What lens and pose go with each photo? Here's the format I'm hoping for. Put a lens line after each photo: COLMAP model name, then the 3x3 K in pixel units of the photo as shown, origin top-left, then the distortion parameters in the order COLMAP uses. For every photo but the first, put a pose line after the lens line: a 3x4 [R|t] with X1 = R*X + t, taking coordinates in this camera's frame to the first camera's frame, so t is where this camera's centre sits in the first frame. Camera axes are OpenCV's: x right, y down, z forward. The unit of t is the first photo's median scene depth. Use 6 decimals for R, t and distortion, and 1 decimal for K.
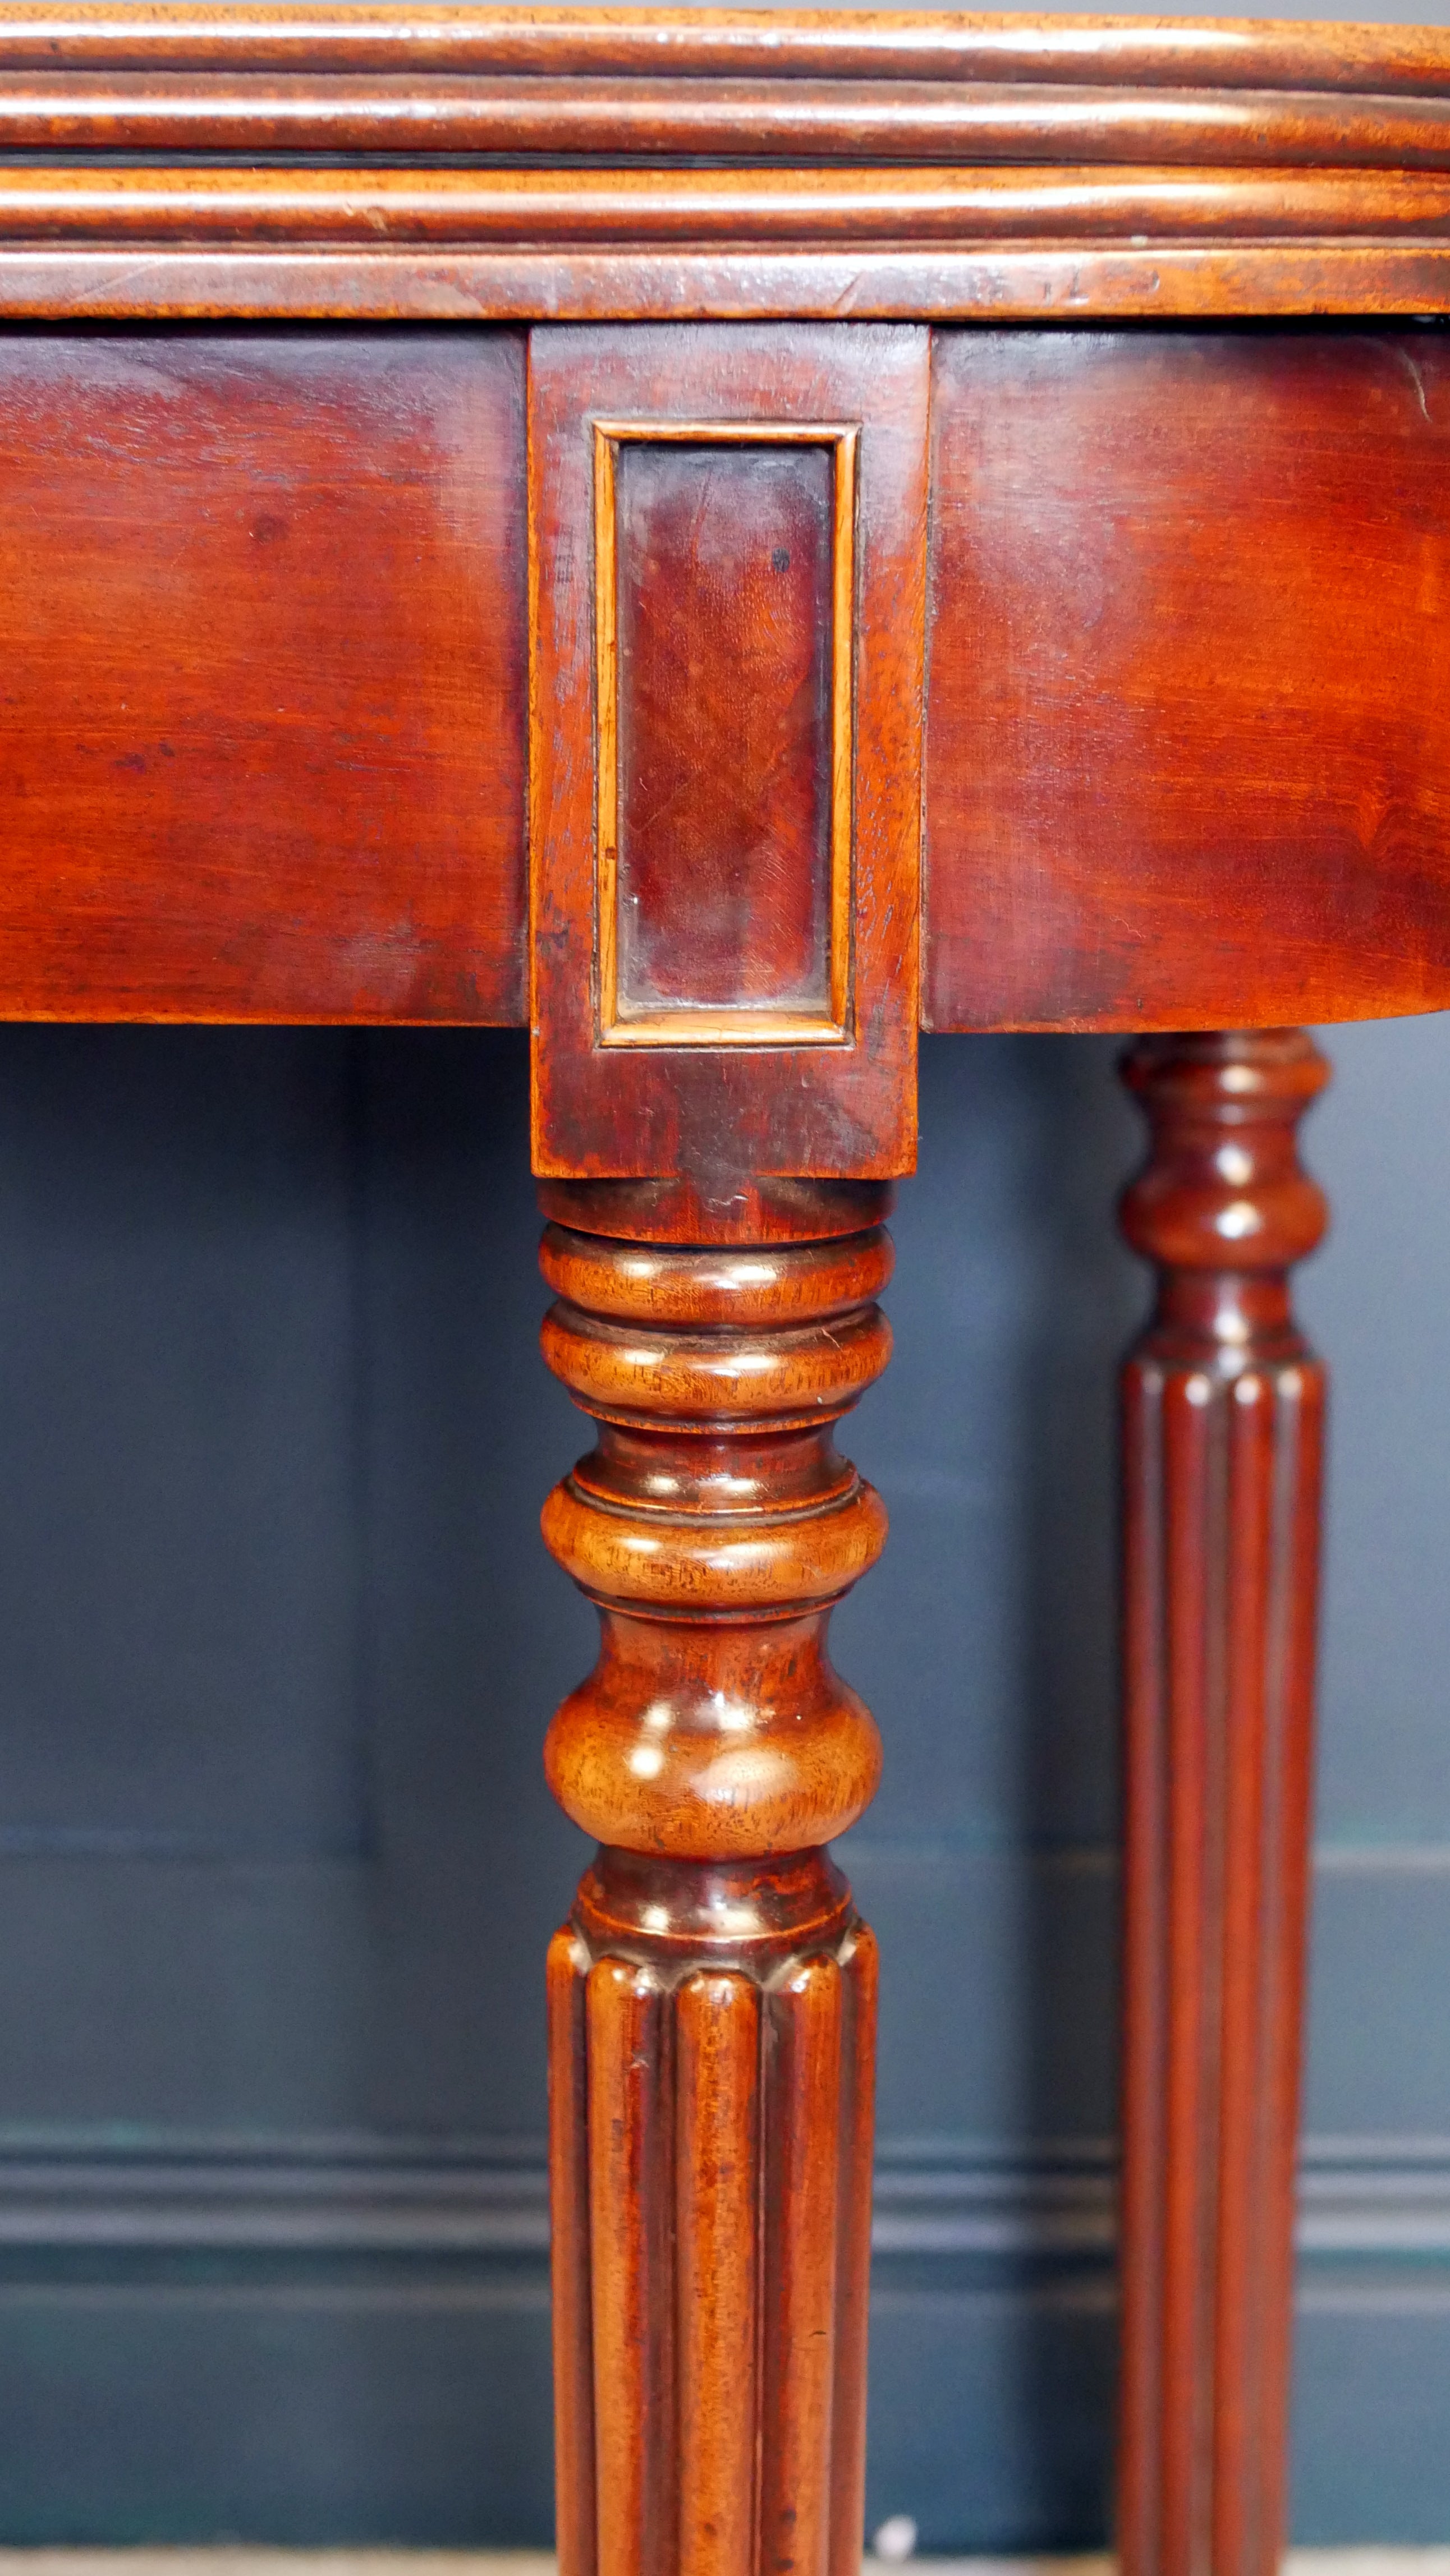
lens RADIAL K [[3936.5, 0, 725.0], [0, 3936.5, 1288.0], [0, 0, 1]] dist [-0.218591, 0.405451]
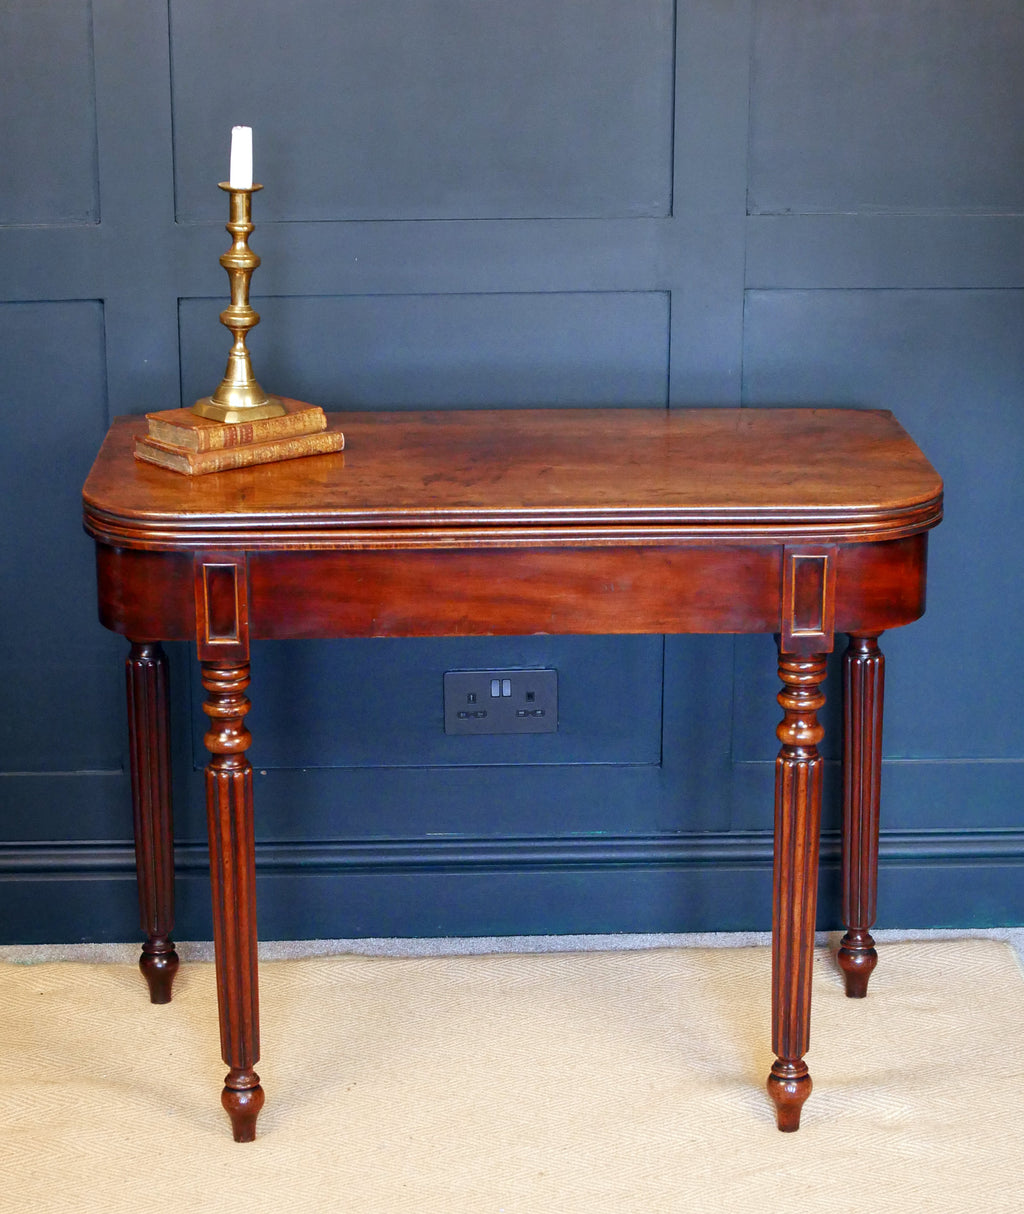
lens RADIAL K [[2414.4, 0, 512.0], [0, 2414.4, 607.0], [0, 0, 1]] dist [-0.118855, -0.187496]
pose [[0.999911, -0.011208, 0.007283, -0.551532], [0.010814, 0.998588, 0.052005, -0.335233], [-0.007856, -0.051922, 0.998620, -3.307849]]
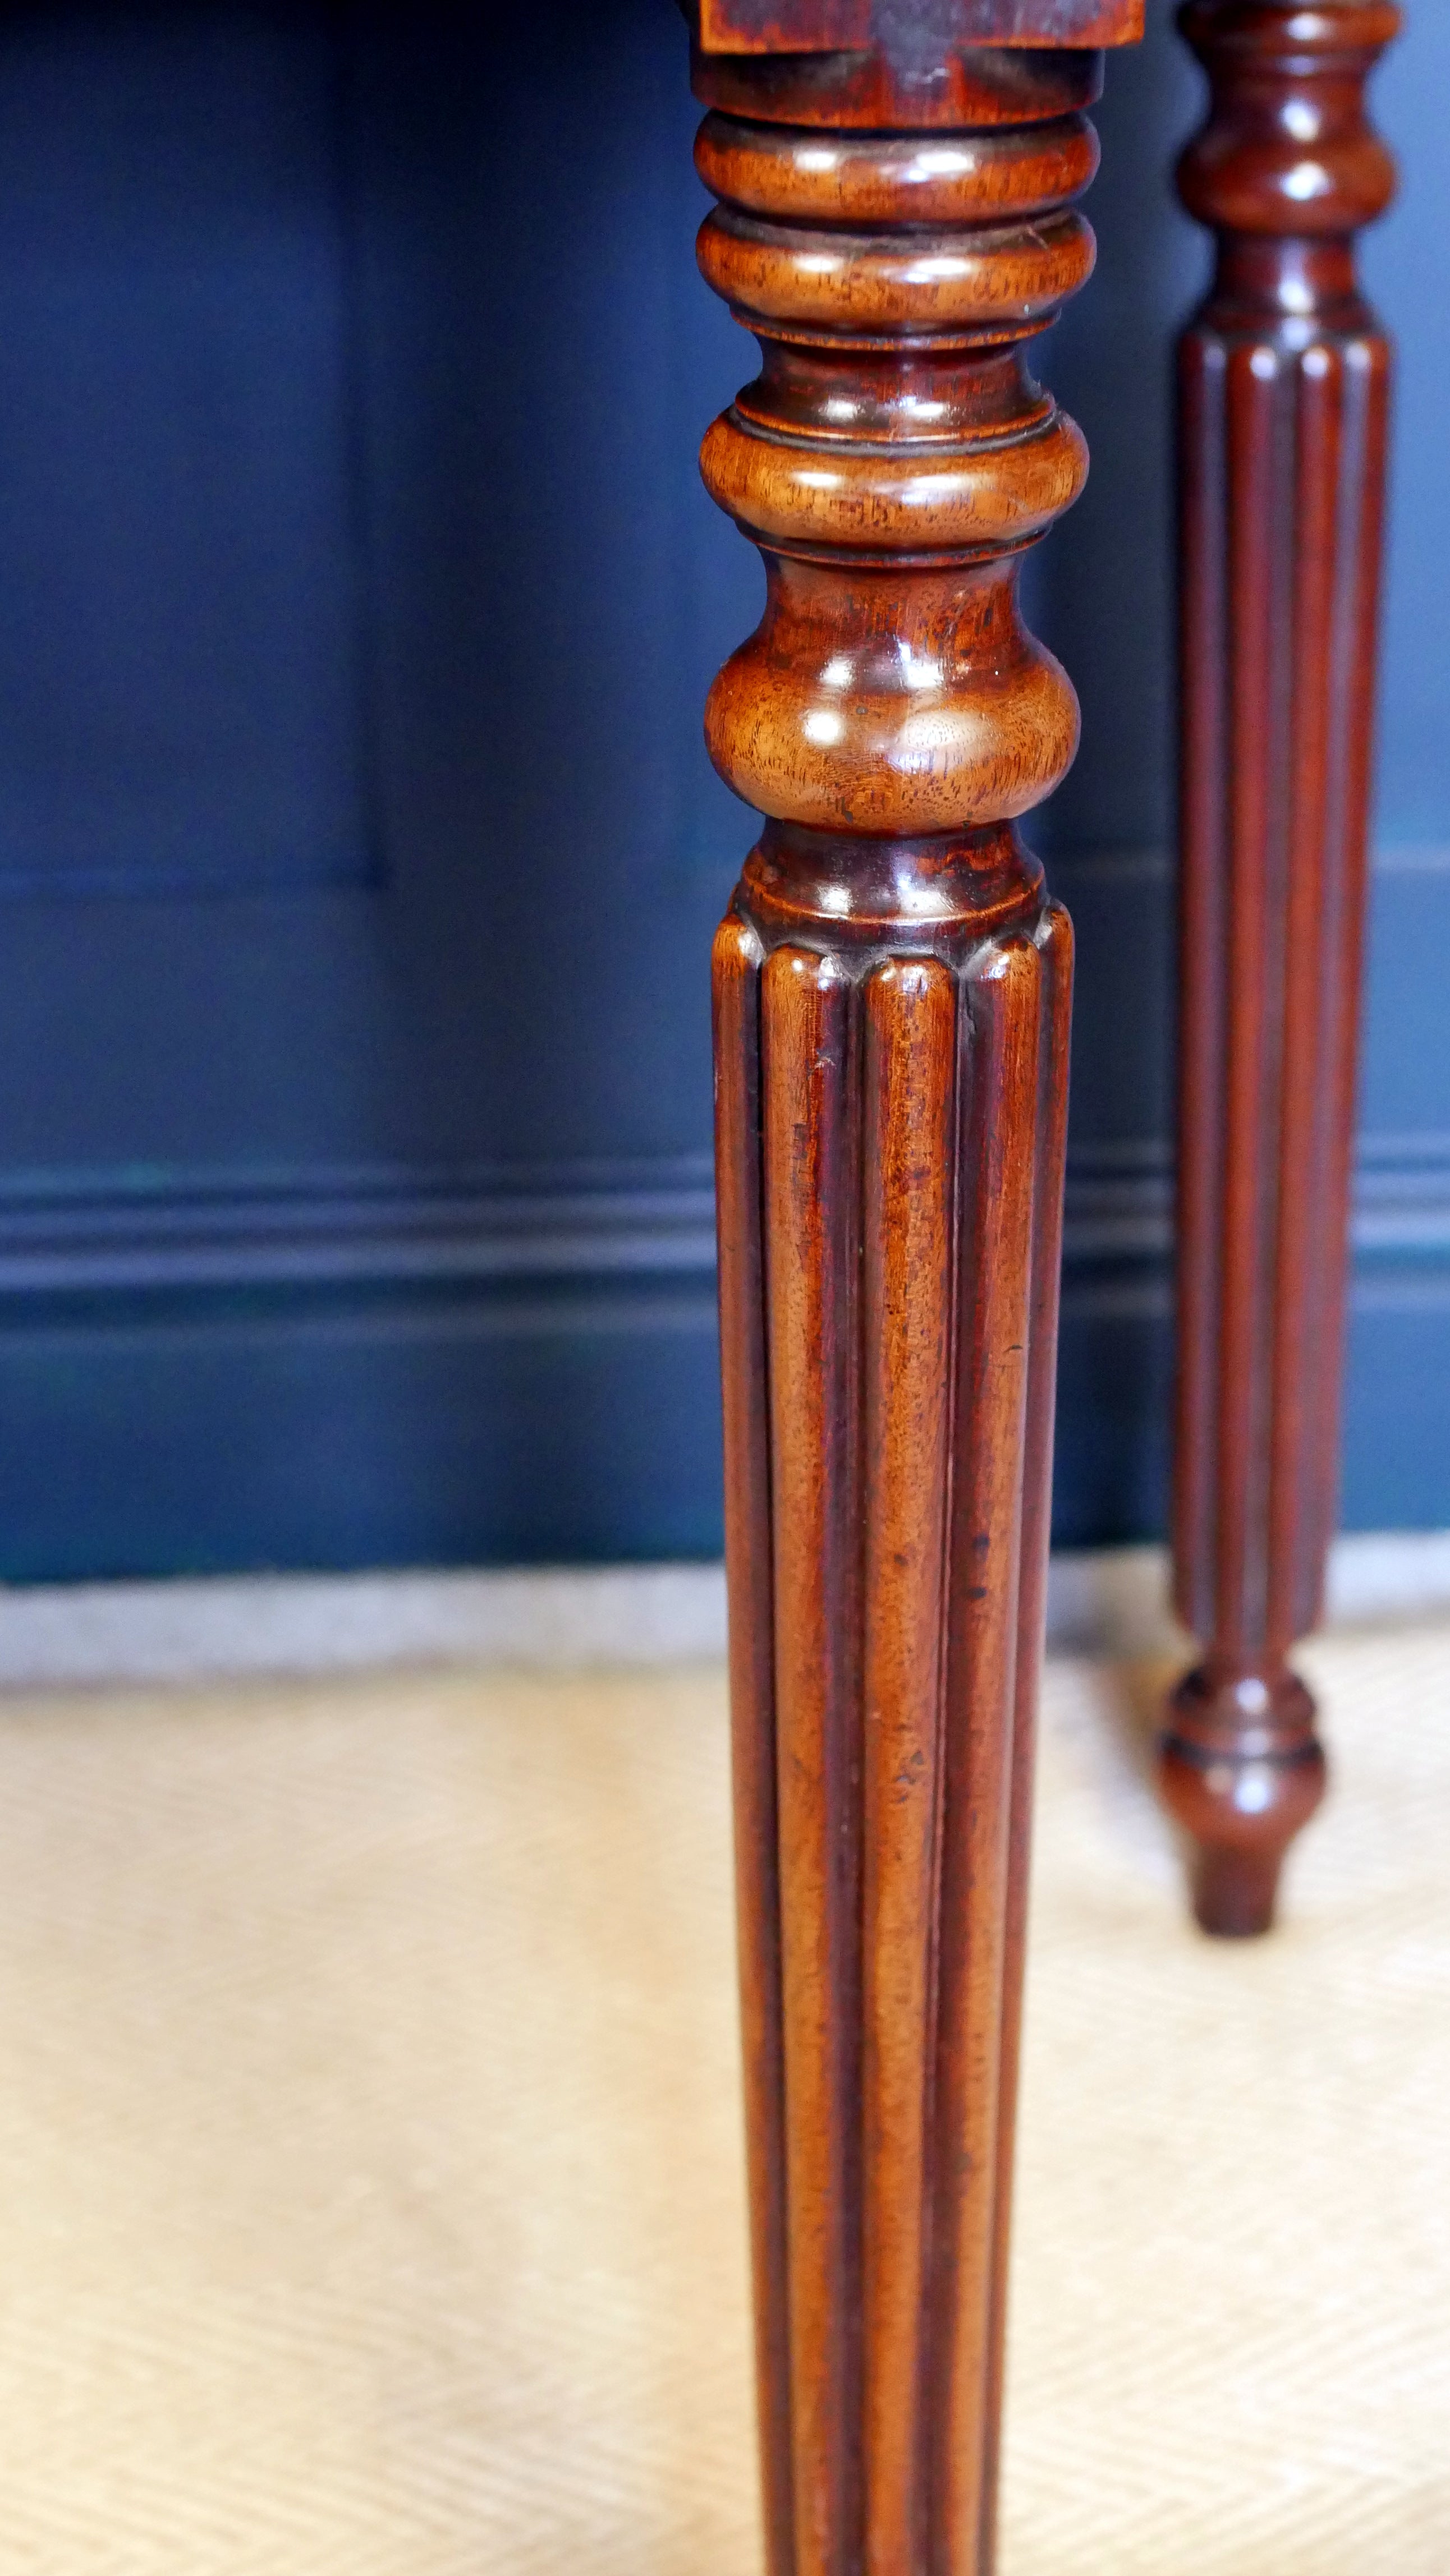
lens RADIAL K [[3718.7, 0, 725.0], [0, 3718.7, 1288.0], [0, 0, 1]] dist [-0.284360, 0.556993]
pose [[0.998882, -0.035902, 0.030753, -0.073277], [0.027252, 0.968901, 0.245945, 0.036623], [-0.038627, -0.244832, 0.968796, 0.152080]]
